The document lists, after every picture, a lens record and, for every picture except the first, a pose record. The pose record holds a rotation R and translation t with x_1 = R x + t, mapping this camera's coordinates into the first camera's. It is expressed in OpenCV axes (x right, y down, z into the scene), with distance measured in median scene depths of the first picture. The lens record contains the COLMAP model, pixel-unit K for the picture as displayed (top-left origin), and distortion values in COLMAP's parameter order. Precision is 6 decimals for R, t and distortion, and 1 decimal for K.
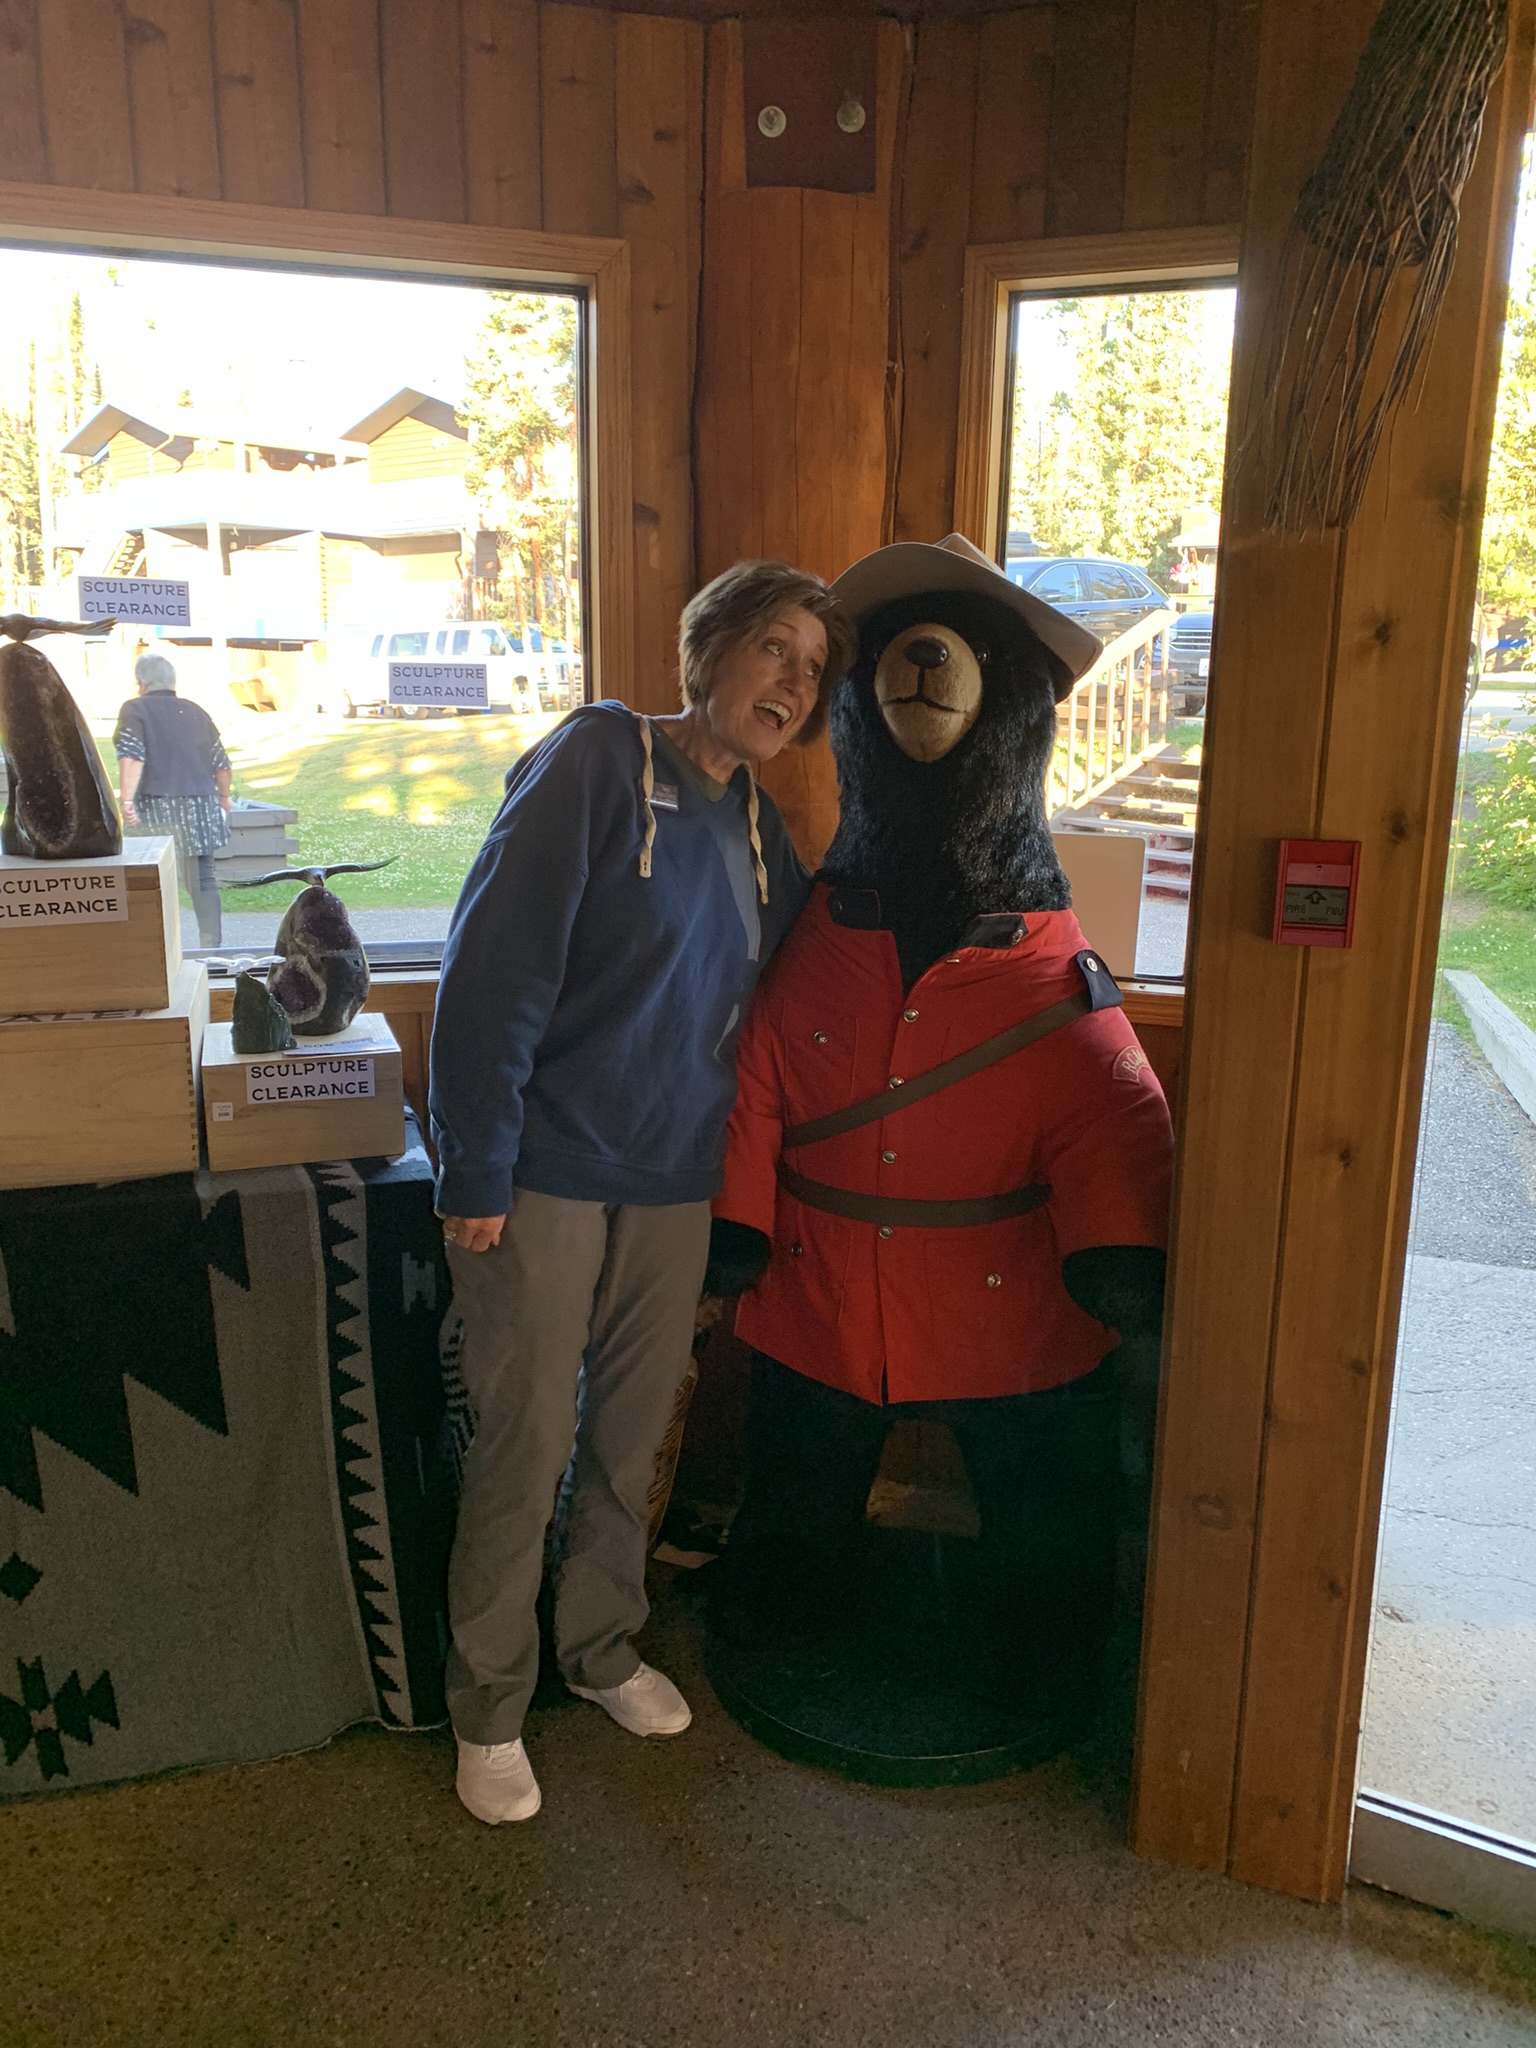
lens RADIAL K [[1558.2, 0, 768.0], [0, 1558.2, 1024.0], [0, 0, 1]] dist [0.007549, 0.007775]
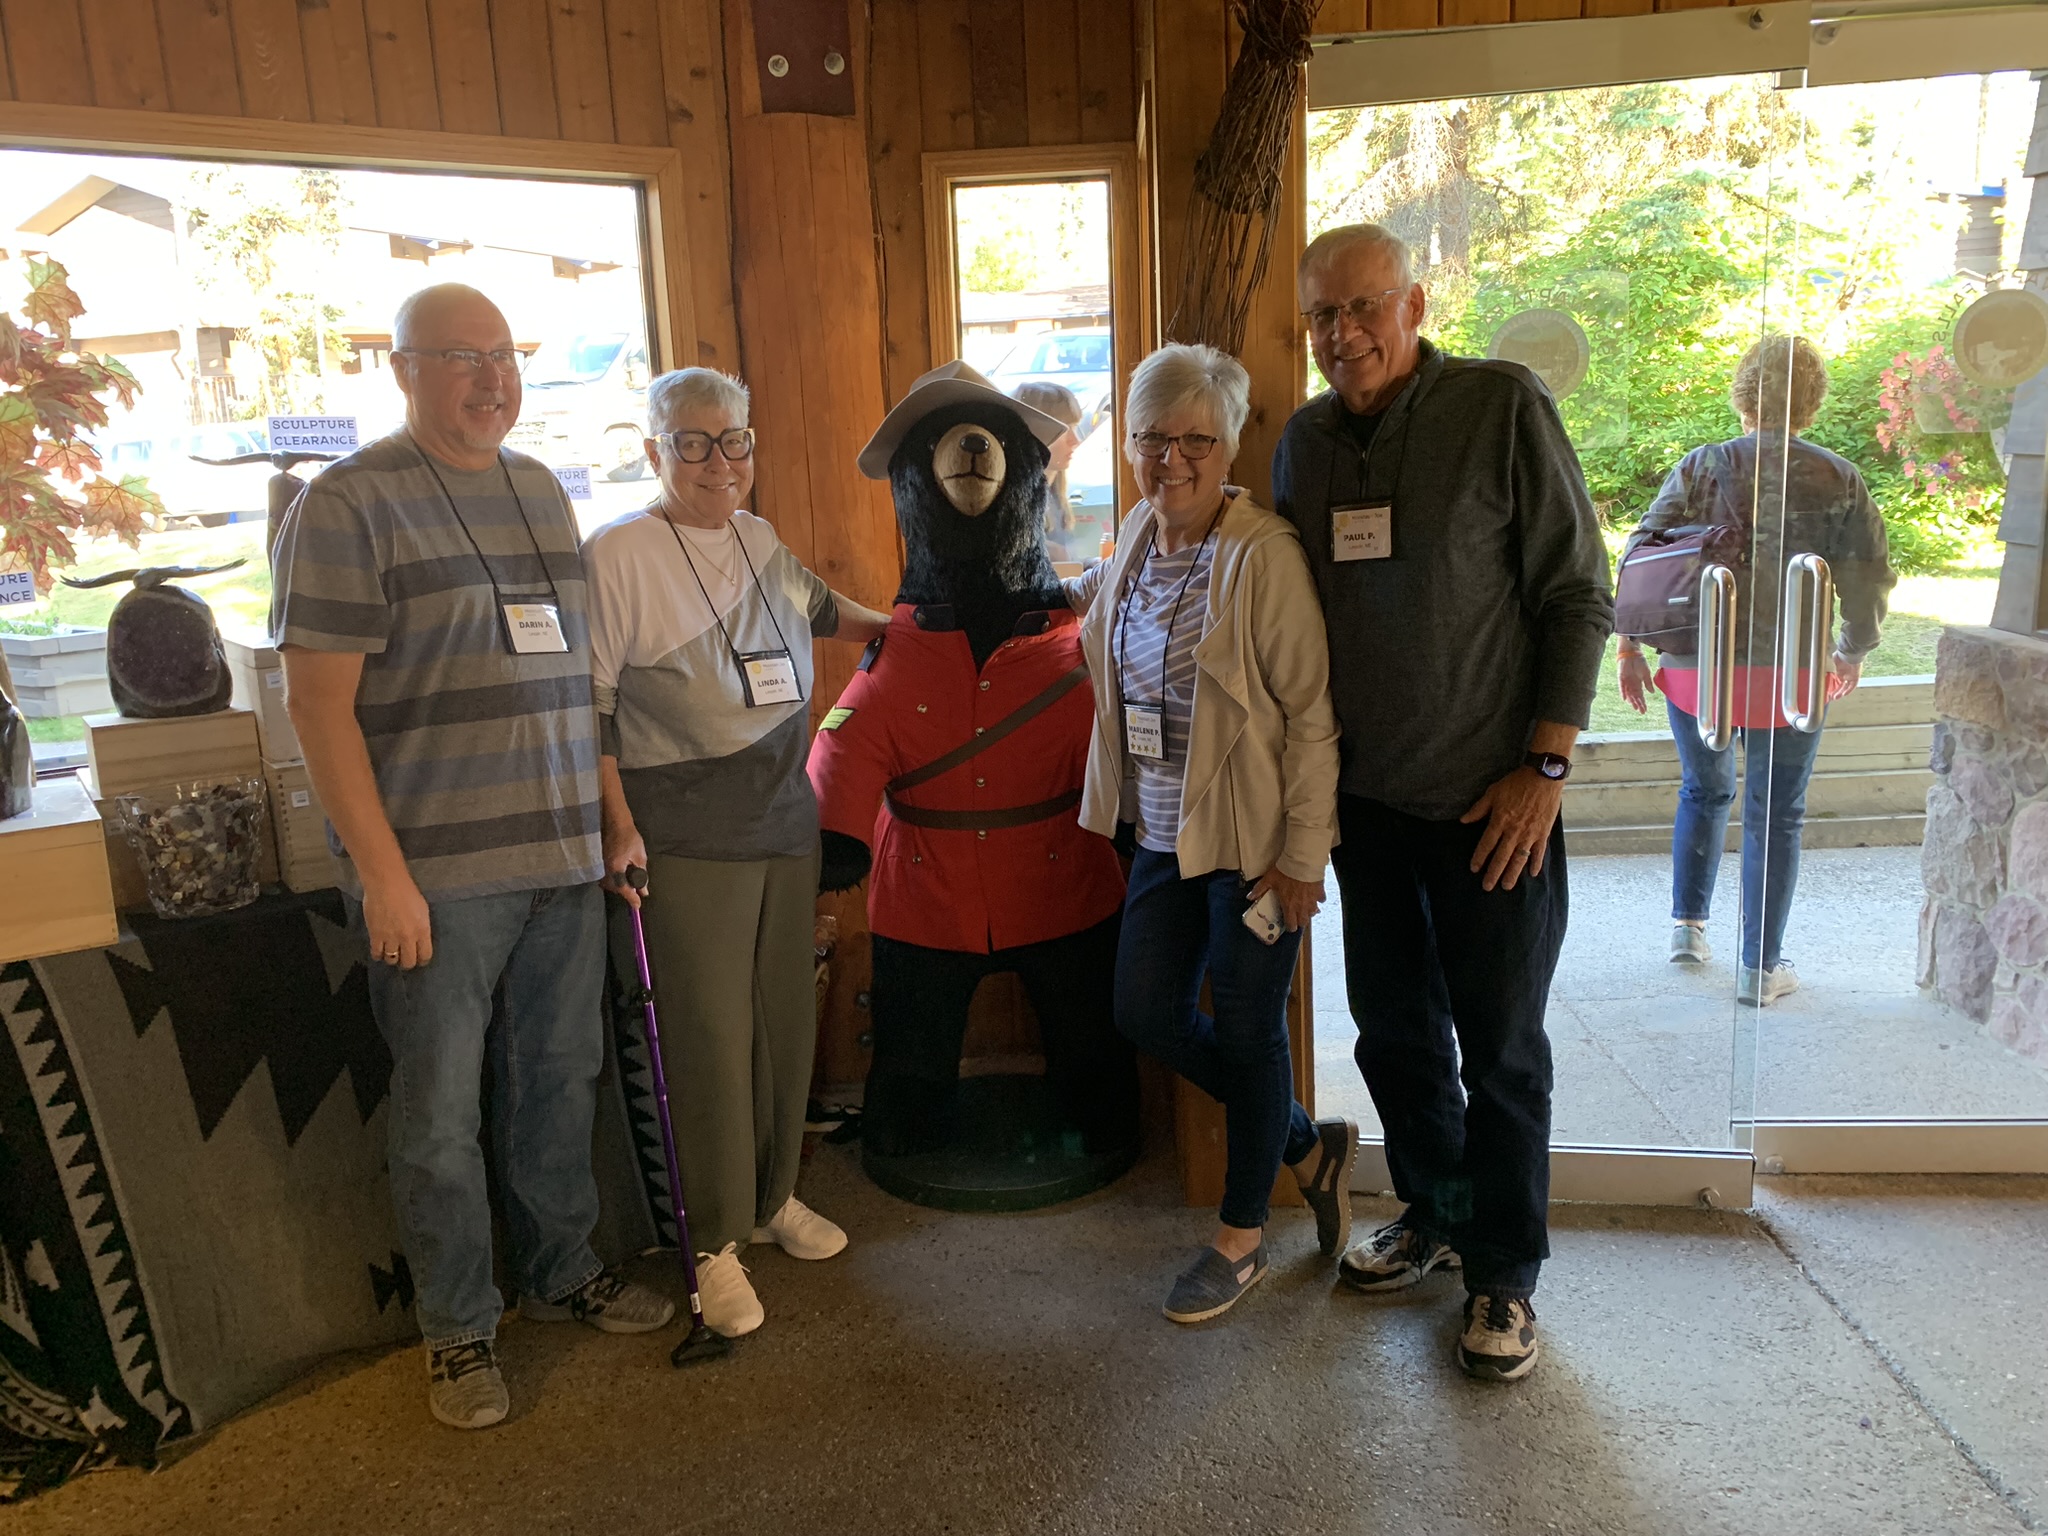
lens RADIAL K [[1558.2, 0, 1024.0], [0, 1558.2, 768.0], [0, 0, 1]] dist [0.007549, 0.007775]
pose [[0.951679, -0.112267, 0.285837, -0.254245], [0.117835, 0.993031, -0.002299, 0.067000], [-0.283586, 0.035869, 0.958276, -0.359750]]
